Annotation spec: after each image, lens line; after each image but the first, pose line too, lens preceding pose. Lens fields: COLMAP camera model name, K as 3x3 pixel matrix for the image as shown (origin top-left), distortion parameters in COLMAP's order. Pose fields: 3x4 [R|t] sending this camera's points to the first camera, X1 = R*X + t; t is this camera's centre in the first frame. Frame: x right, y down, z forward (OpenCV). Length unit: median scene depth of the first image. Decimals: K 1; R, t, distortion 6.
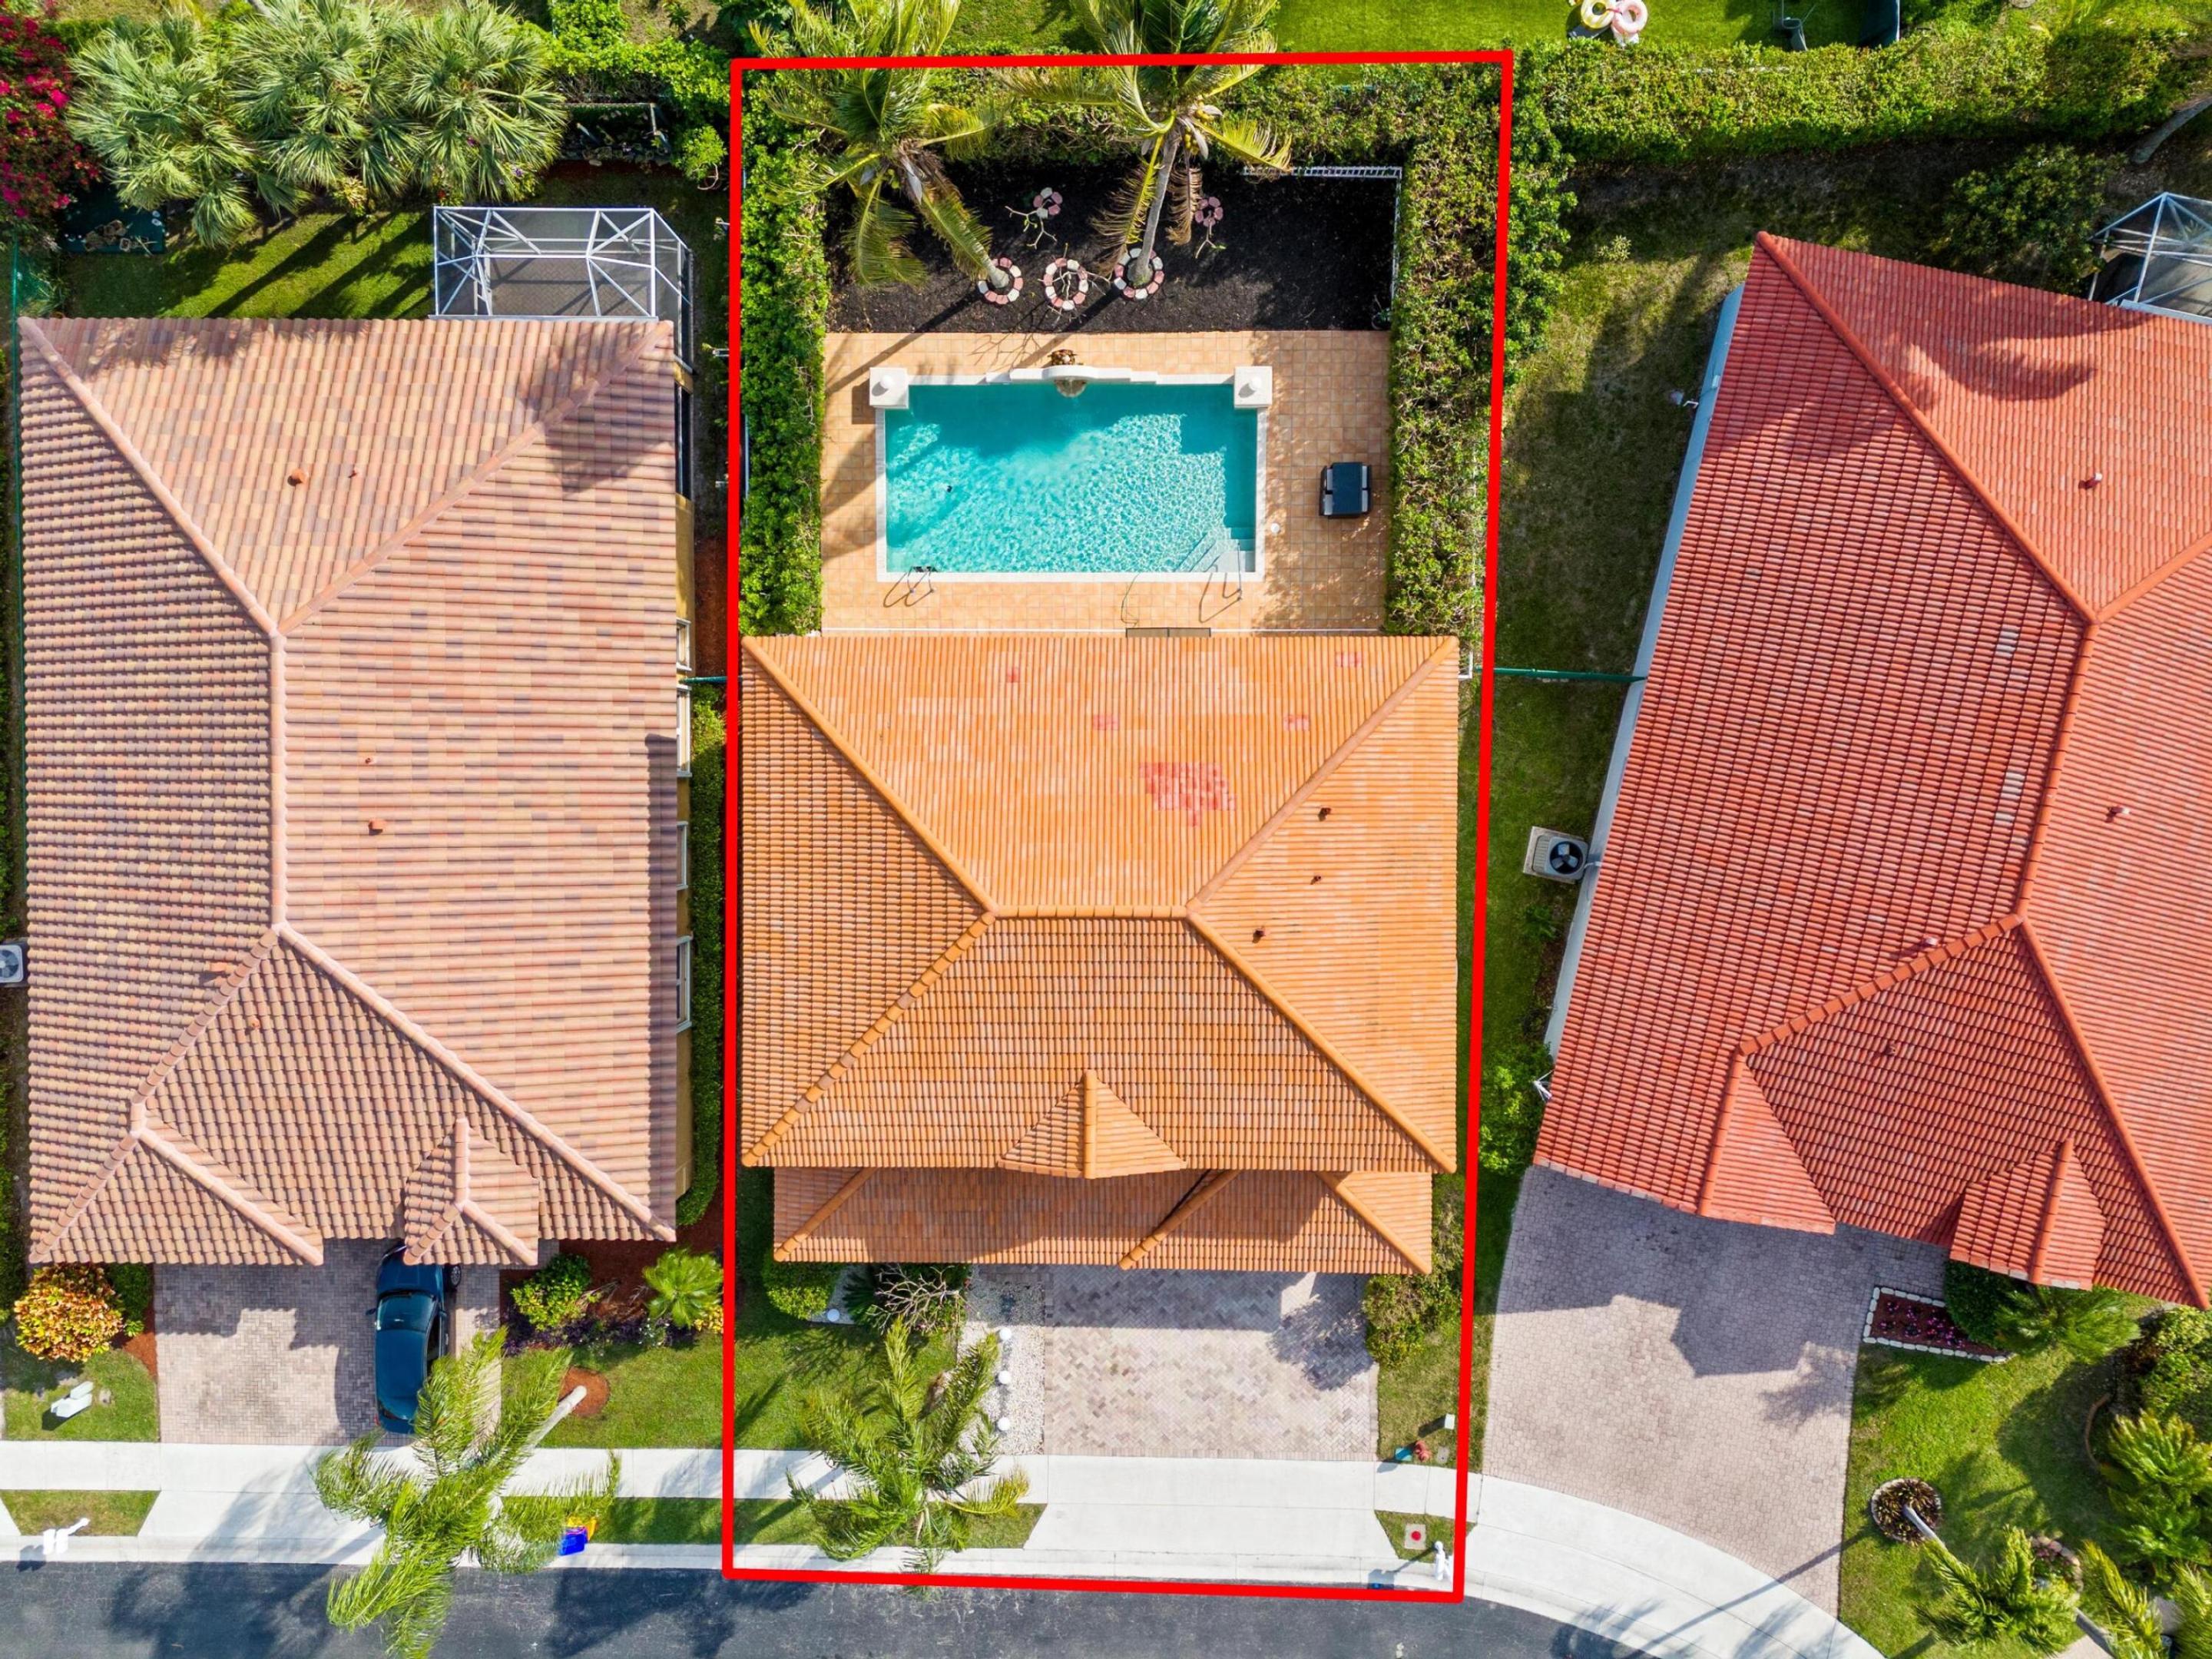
lens RADIAL K [[1614.3, 0, 1106.0], [0, 1614.3, 829.5], [0, 0, 1]] dist [0.092155, -0.114874]
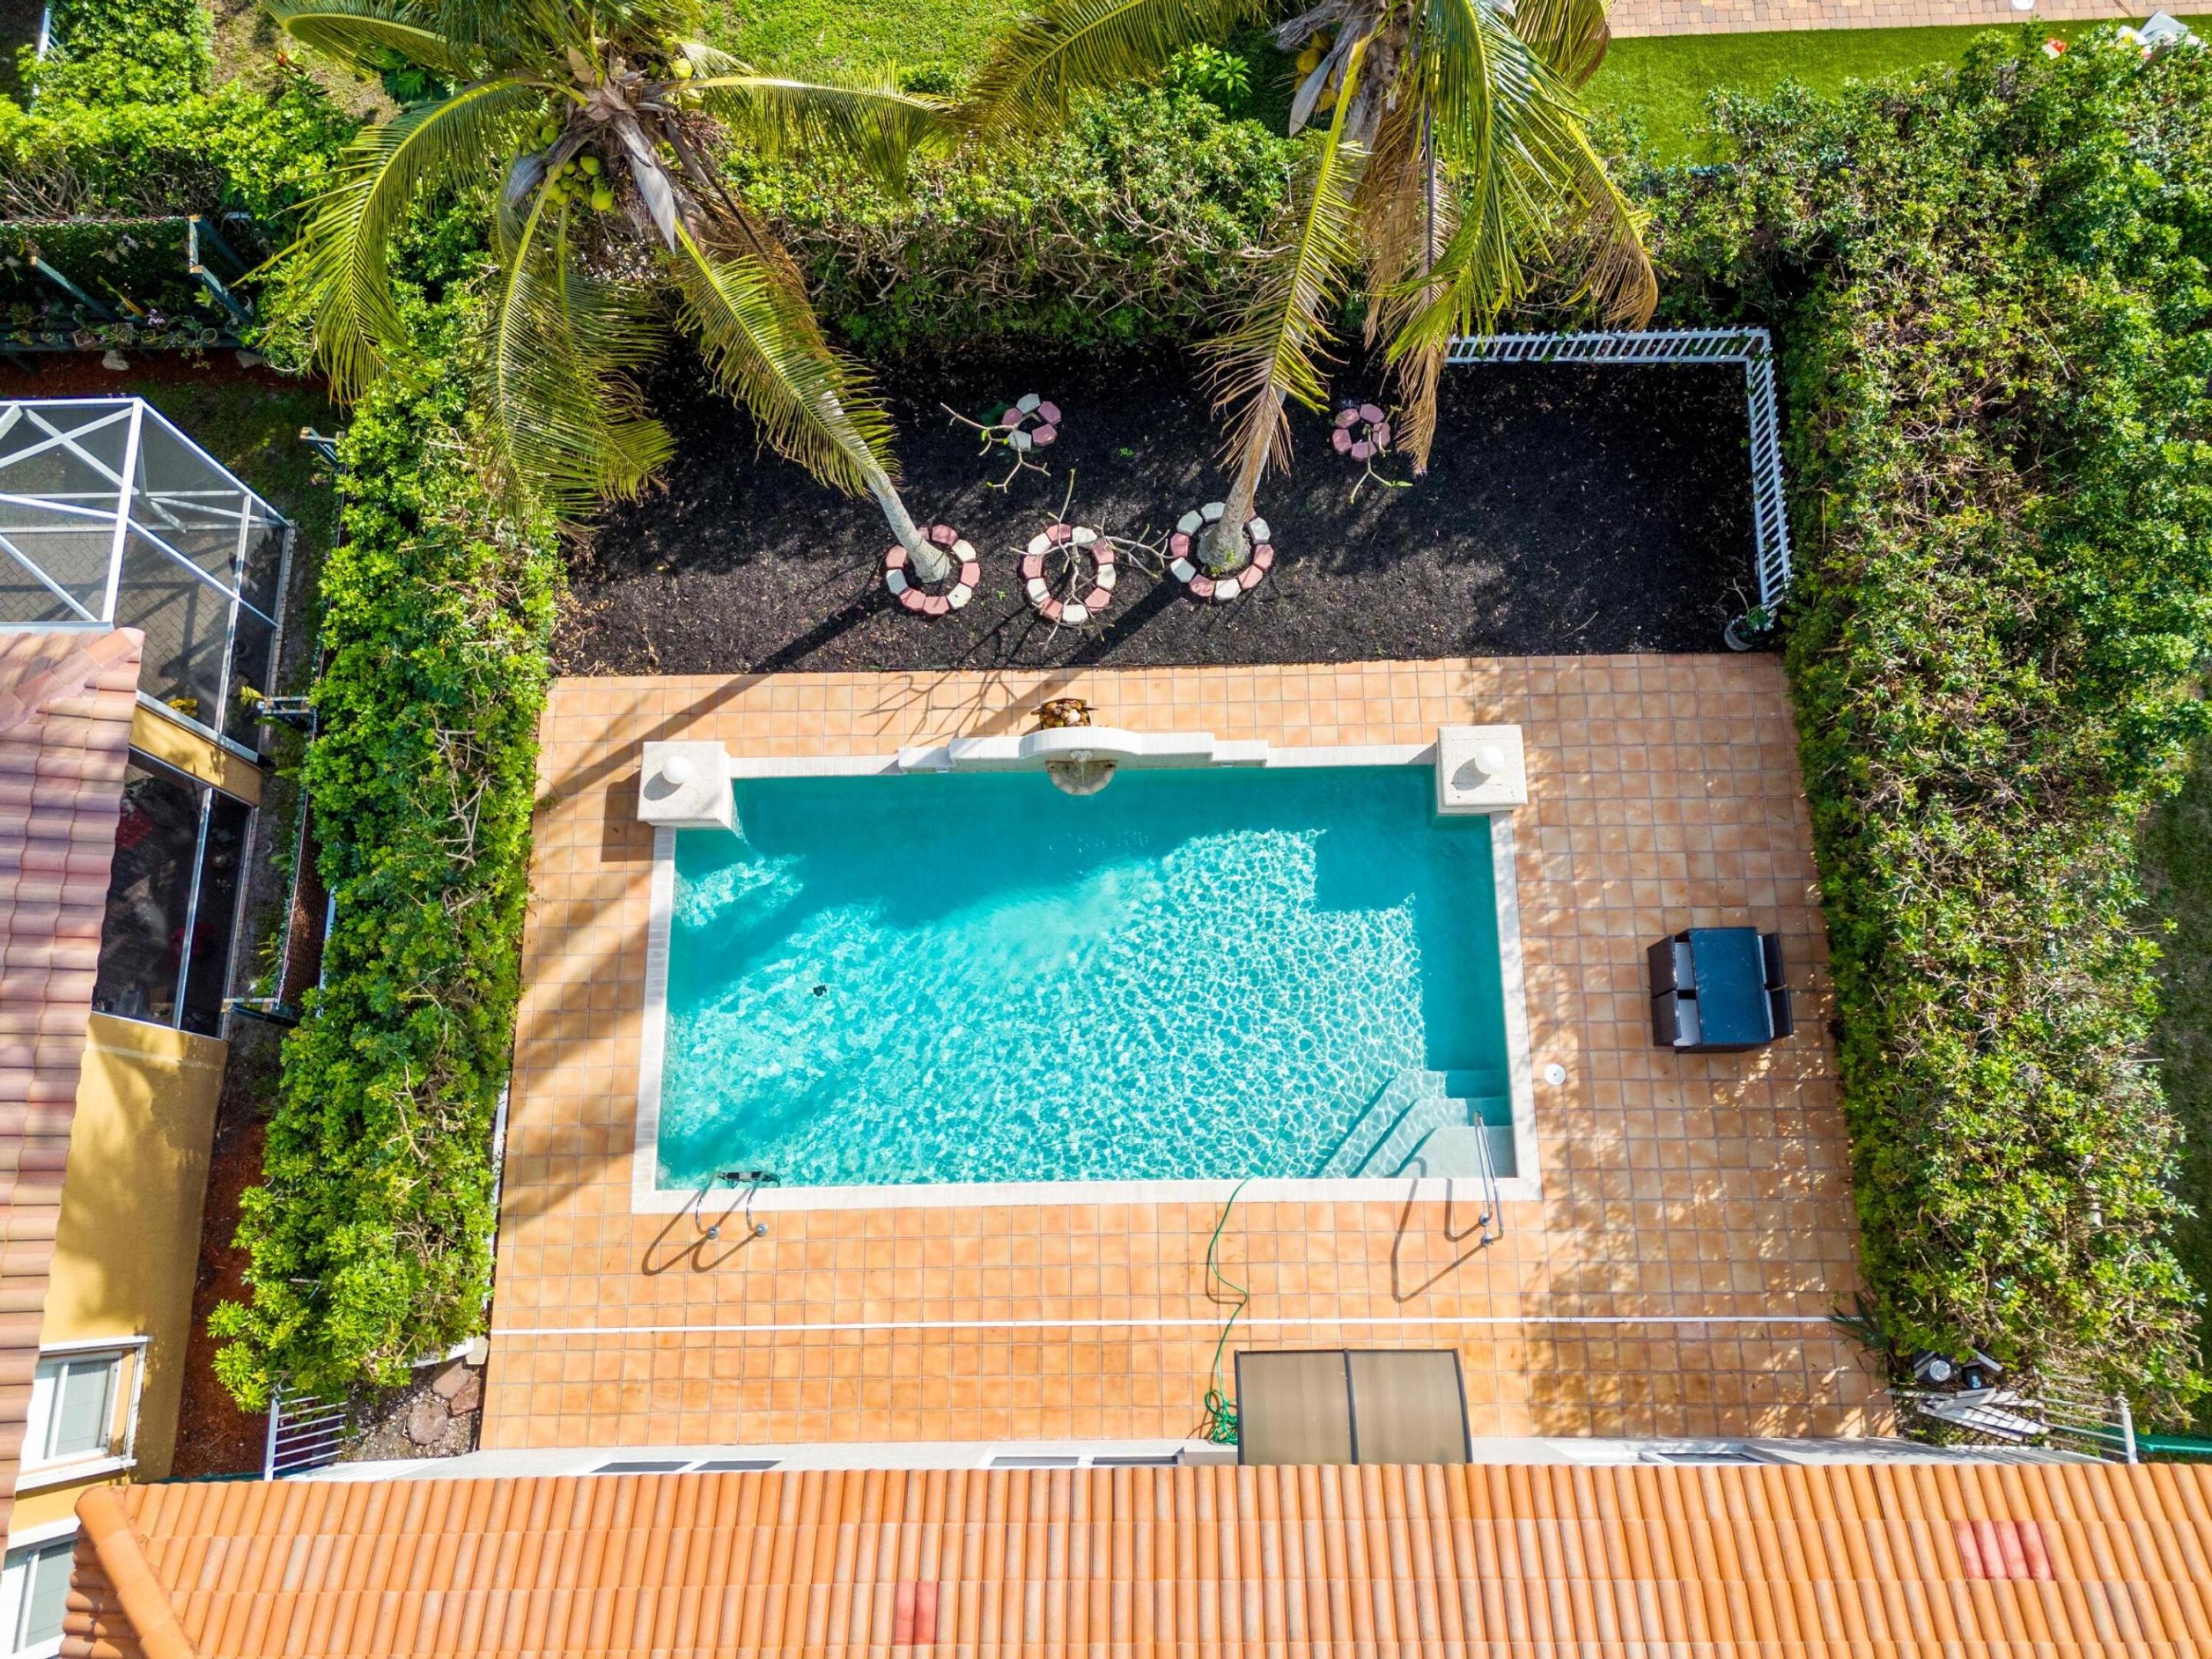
lens RADIAL K [[1625.7, 0, 1085.8], [0, 1625.7, 823.4], [0, 0, 1]] dist [0.068276, -0.066553]
pose [[0.999884, -0.014390, -0.004935, -0.018631], [0.012440, 0.960146, -0.279223, -0.130646], [0.008757, 0.279129, 0.960214, 0.562493]]
